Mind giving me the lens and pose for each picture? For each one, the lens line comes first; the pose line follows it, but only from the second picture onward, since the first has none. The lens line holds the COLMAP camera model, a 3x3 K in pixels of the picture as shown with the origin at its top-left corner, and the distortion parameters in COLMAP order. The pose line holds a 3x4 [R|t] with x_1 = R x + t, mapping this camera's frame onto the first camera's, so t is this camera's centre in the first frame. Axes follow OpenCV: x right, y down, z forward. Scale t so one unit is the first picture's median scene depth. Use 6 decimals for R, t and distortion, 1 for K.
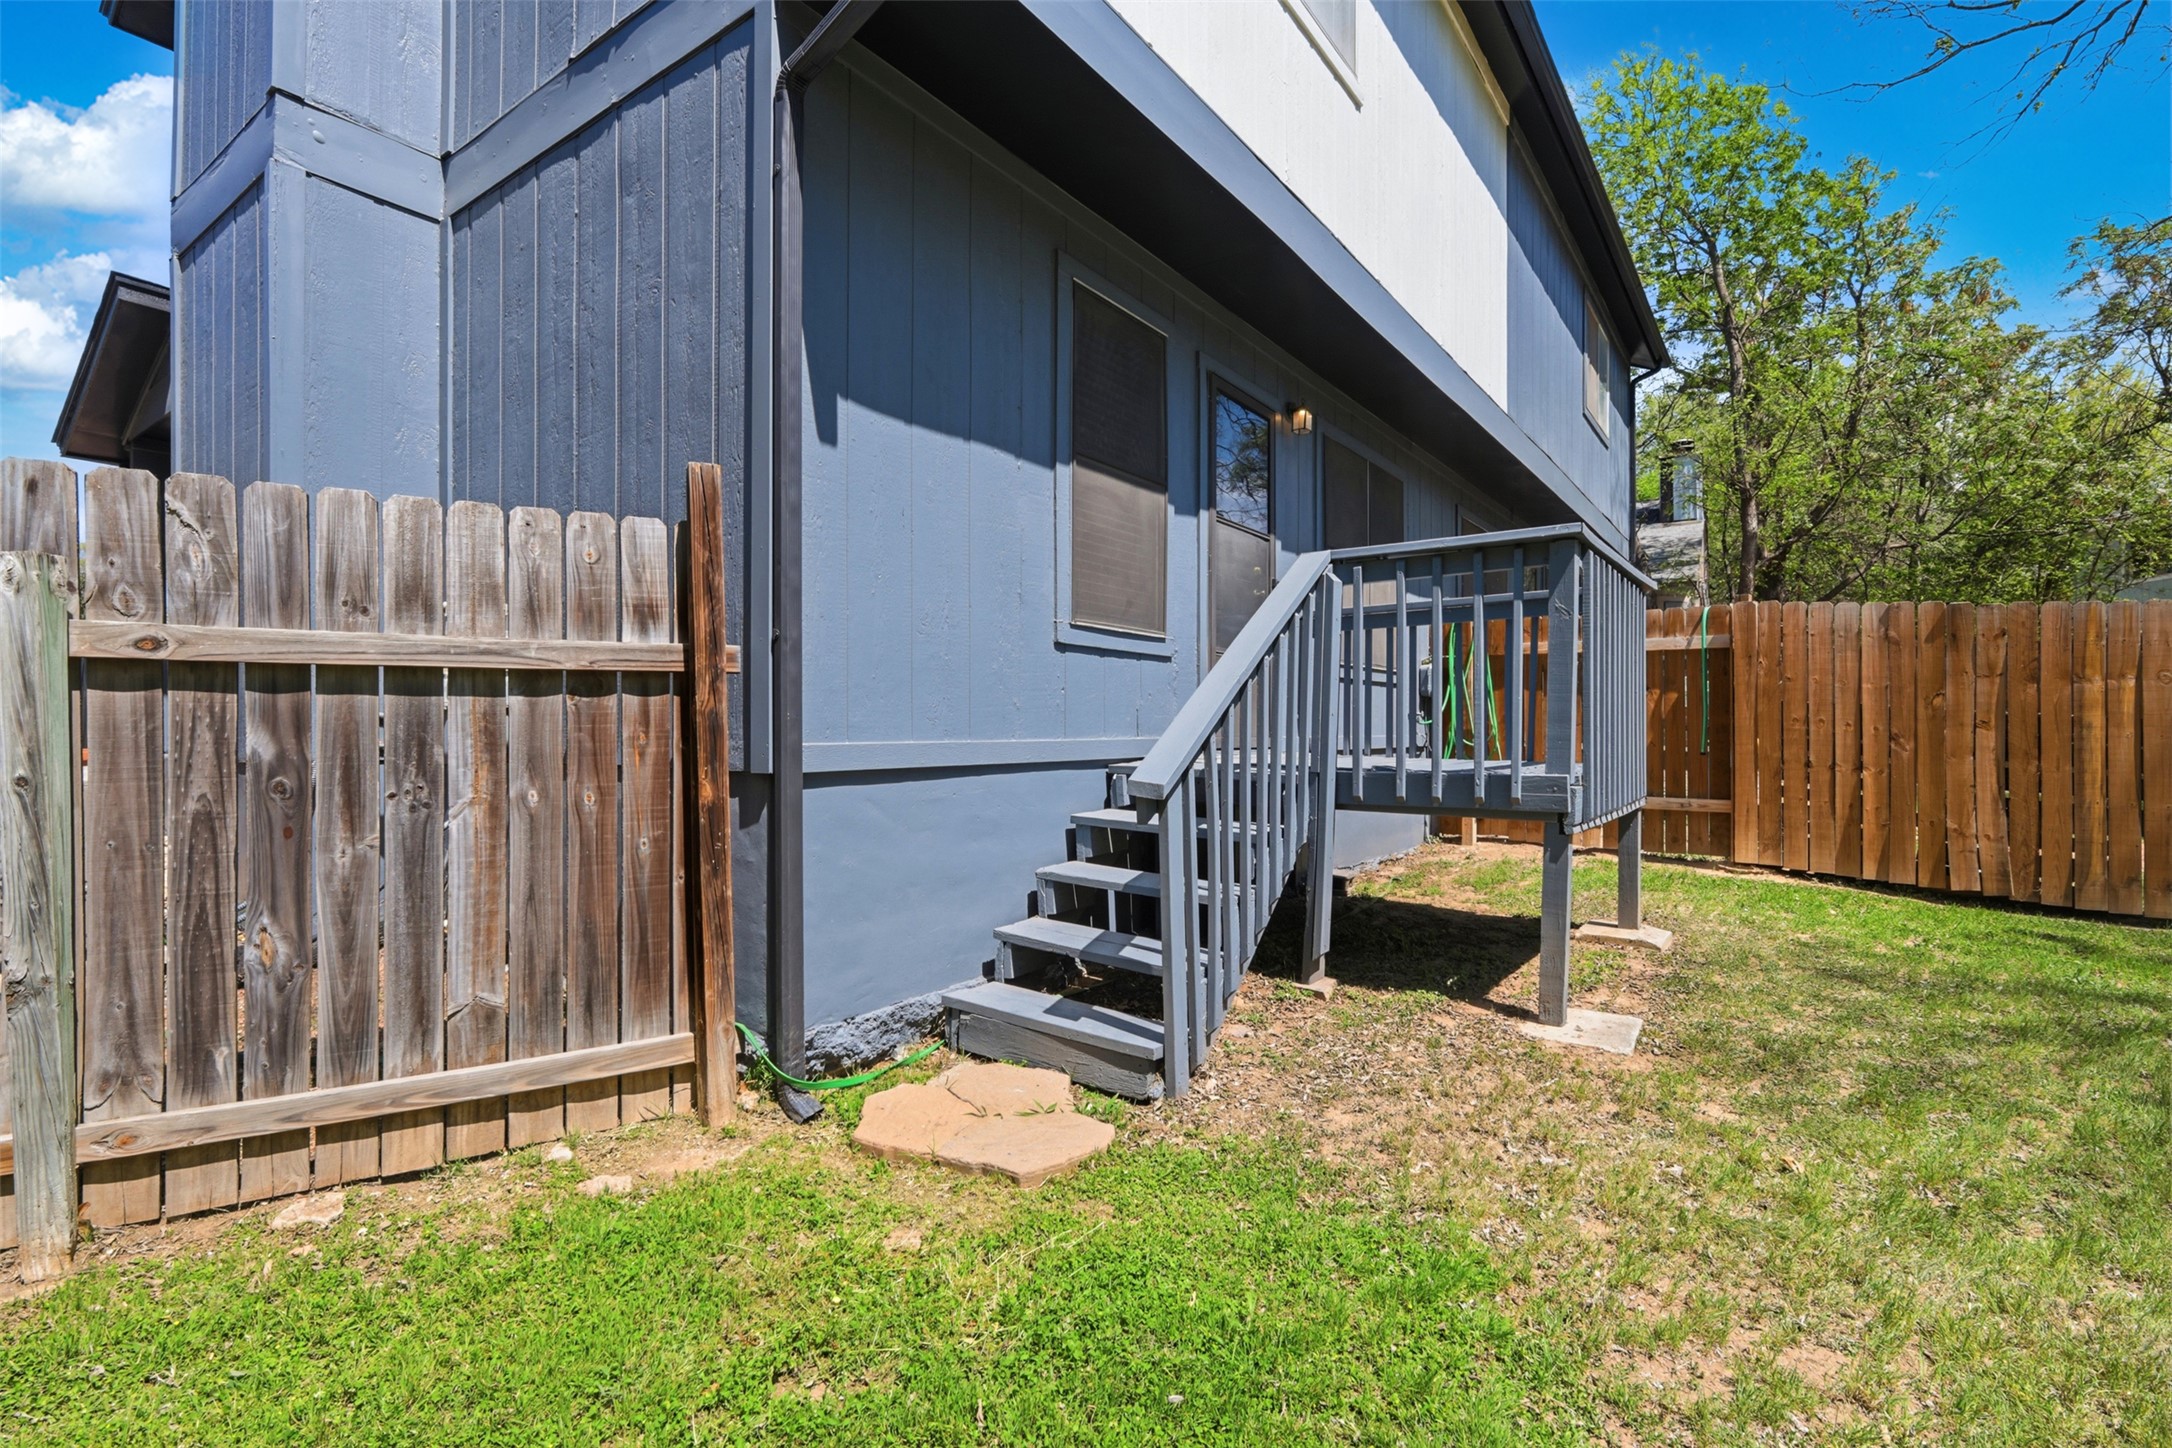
lens RADIAL K [[1012.6, 0, 1090.9], [0, 1012.6, 726.4], [0, 0, 1]] dist [-0.004595, 0.000488]
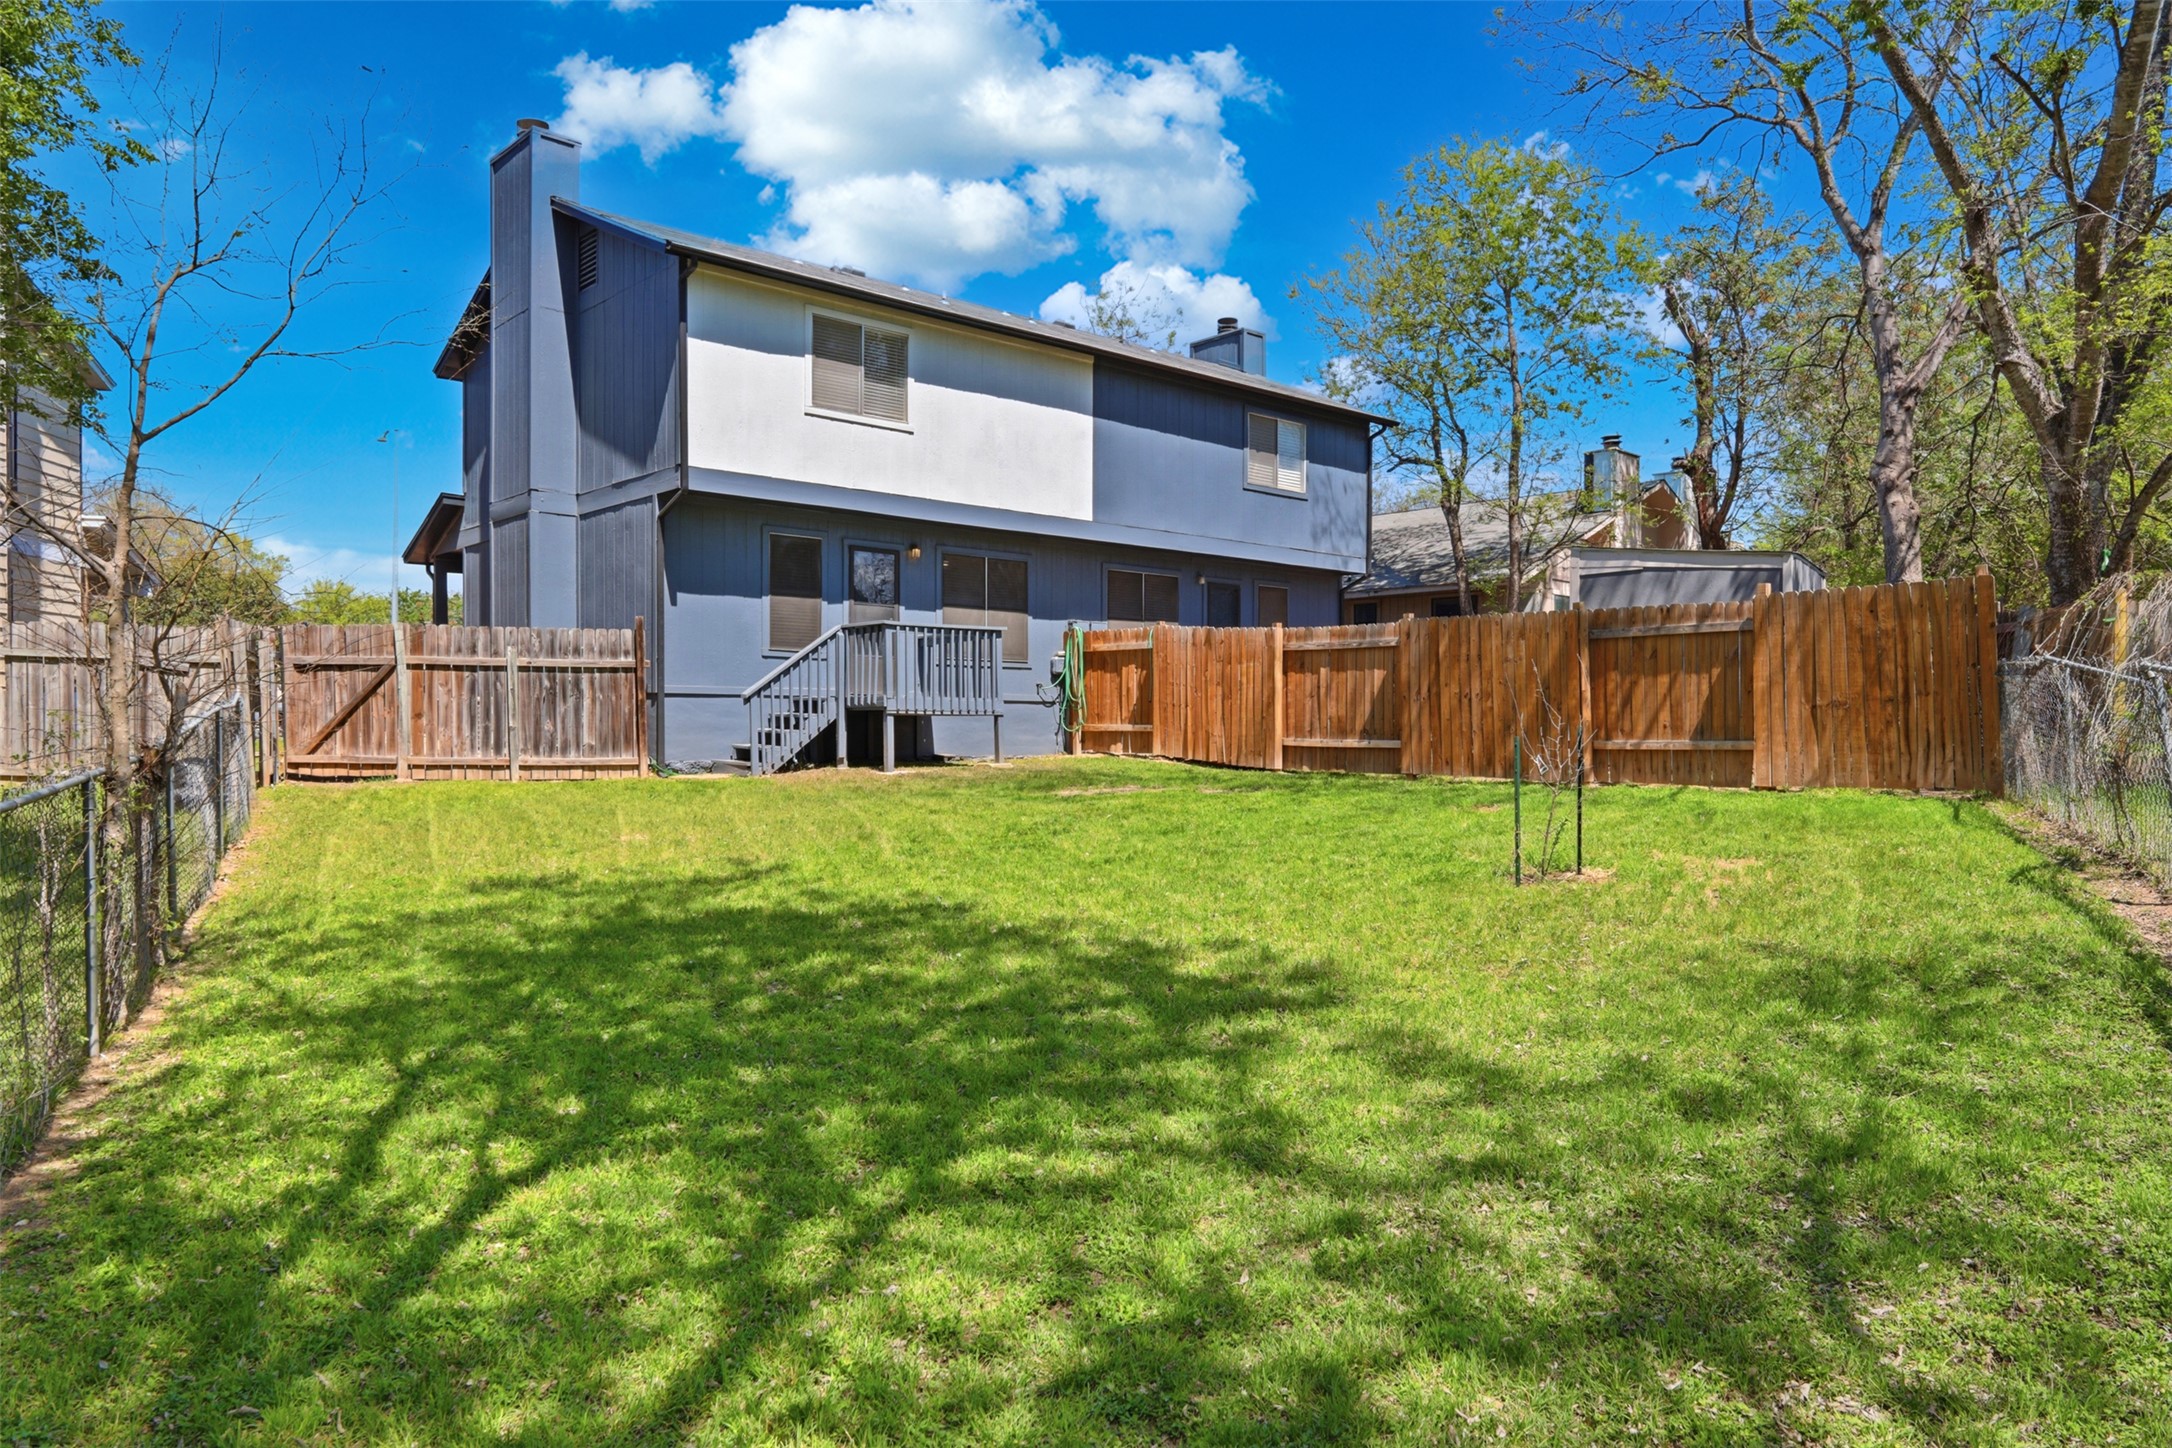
lens RADIAL K [[1407.6, 0, 1076.1], [0, 1407.6, 734.0], [0, 0, 1]] dist [-0.002431, 0.002560]
pose [[0.978168, 0.000192, -0.207815, 2.599395], [0.000441, 0.999995, 0.002997, 0.205918], [0.207815, -0.003023, 0.978164, -4.319630]]
